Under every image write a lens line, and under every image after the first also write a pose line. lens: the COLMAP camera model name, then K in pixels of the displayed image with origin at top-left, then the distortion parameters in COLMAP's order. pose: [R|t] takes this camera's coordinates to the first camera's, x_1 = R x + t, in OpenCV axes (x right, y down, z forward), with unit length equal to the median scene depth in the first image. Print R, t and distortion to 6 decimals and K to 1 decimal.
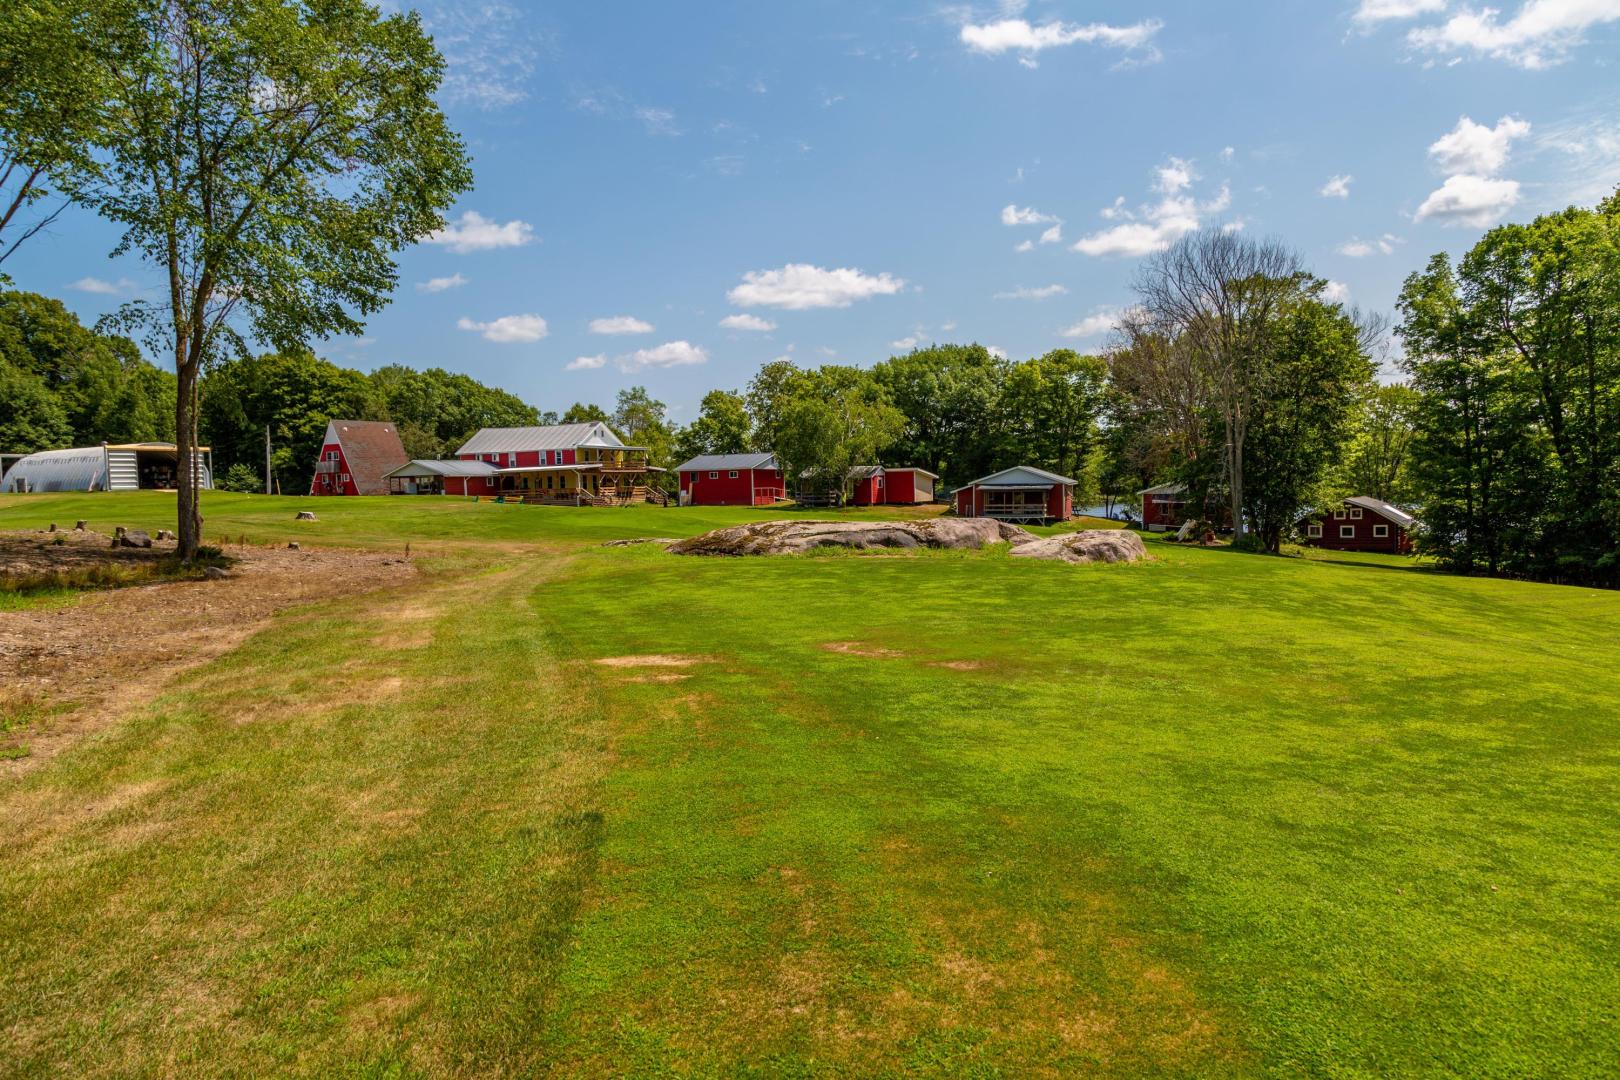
lens RADIAL K [[1076.0, 0, 810.0], [0, 1076.0, 540.0], [0, 0, 1]] dist [0.003637, 0.006643]
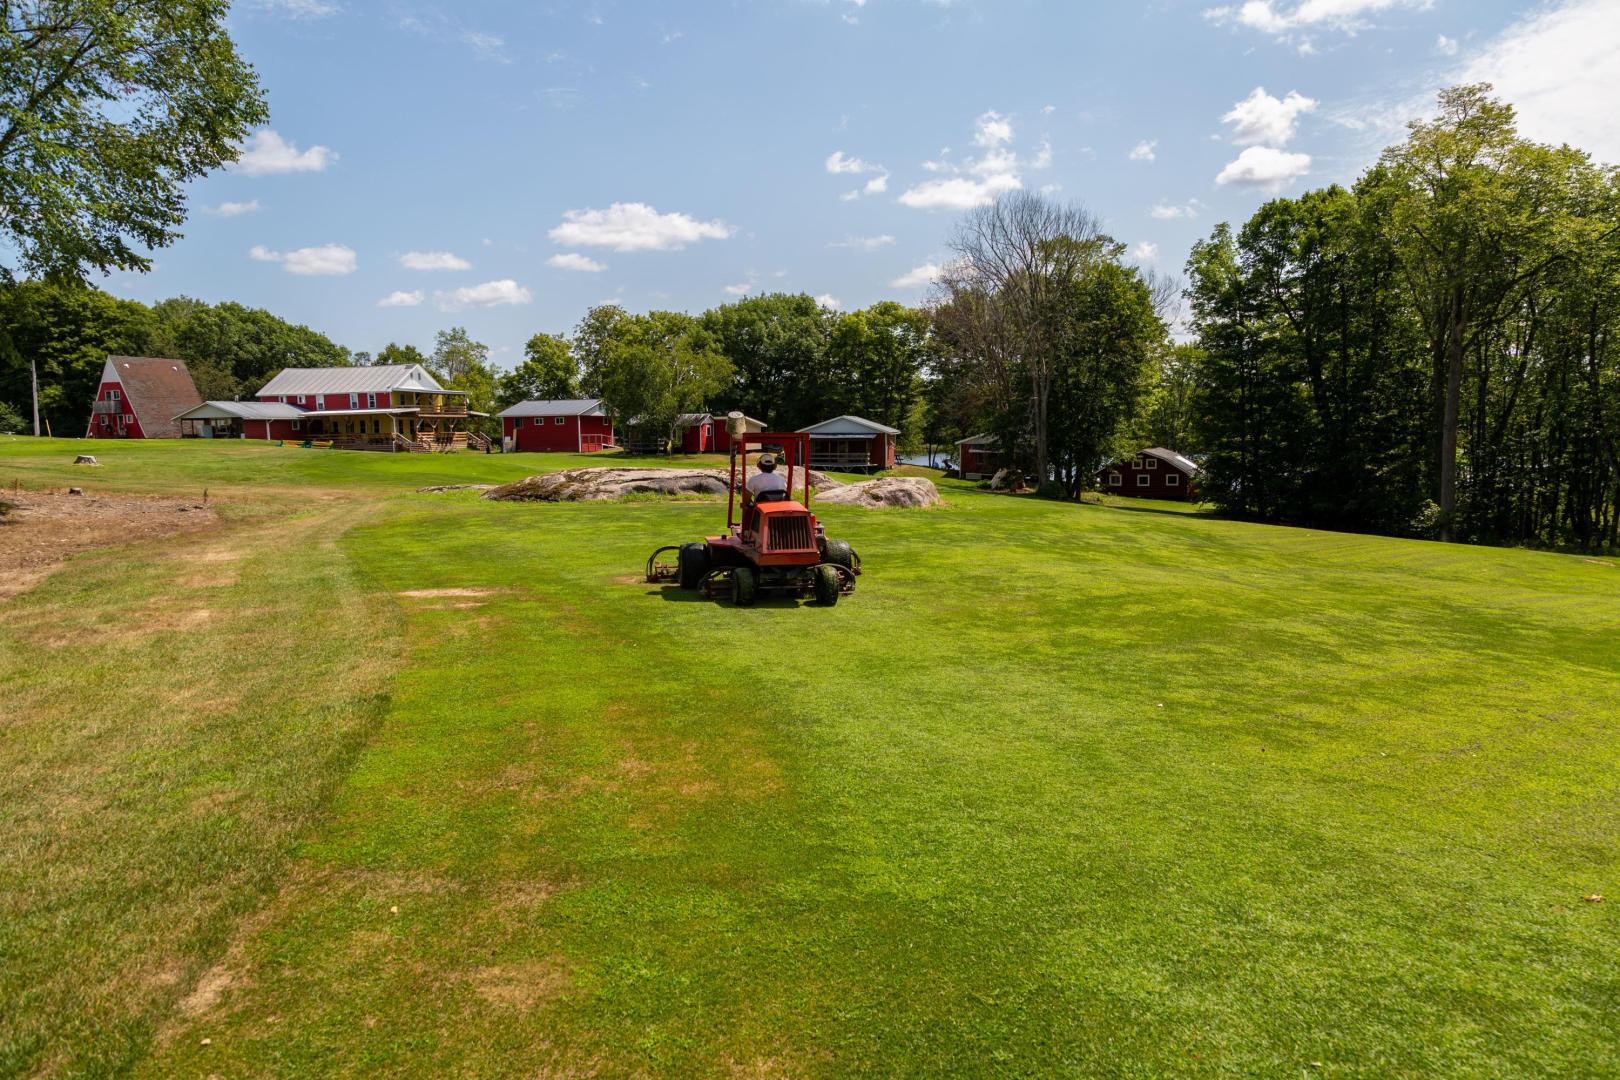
lens RADIAL K [[1082.5, 0, 813.2], [0, 1082.5, 539.2], [0, 0, 1]] dist [0.012907, 0.007795]
pose [[0.988178, -0.005856, 0.153199, 0.005689], [-0.001363, 0.998895, 0.046979, 0.000491], [-0.153305, -0.046632, 0.987078, -0.017973]]
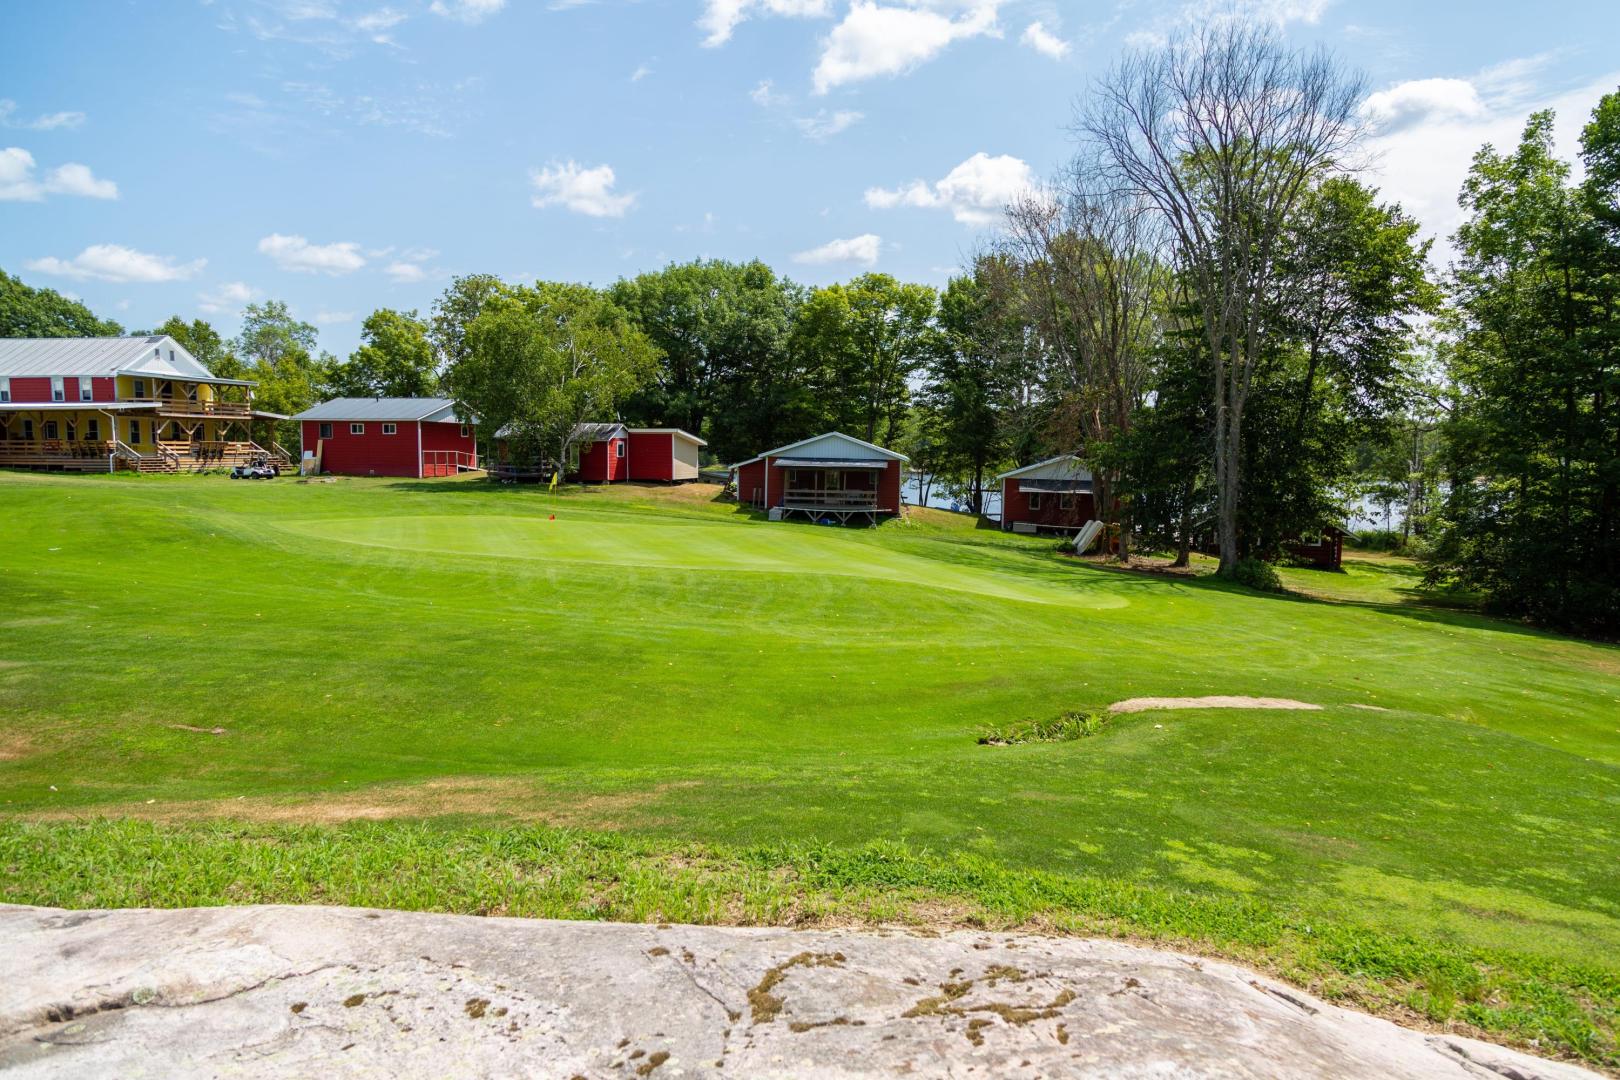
lens RADIAL K [[1076.0, 0, 810.0], [0, 1076.0, 540.0], [0, 0, 1]] dist [0.003637, 0.006643]
pose [[0.970225, 0.013097, 0.241853, 0.018277], [-0.020812, 0.999352, 0.029373, -0.018539], [-0.241312, -0.033532, 0.969868, 0.315773]]
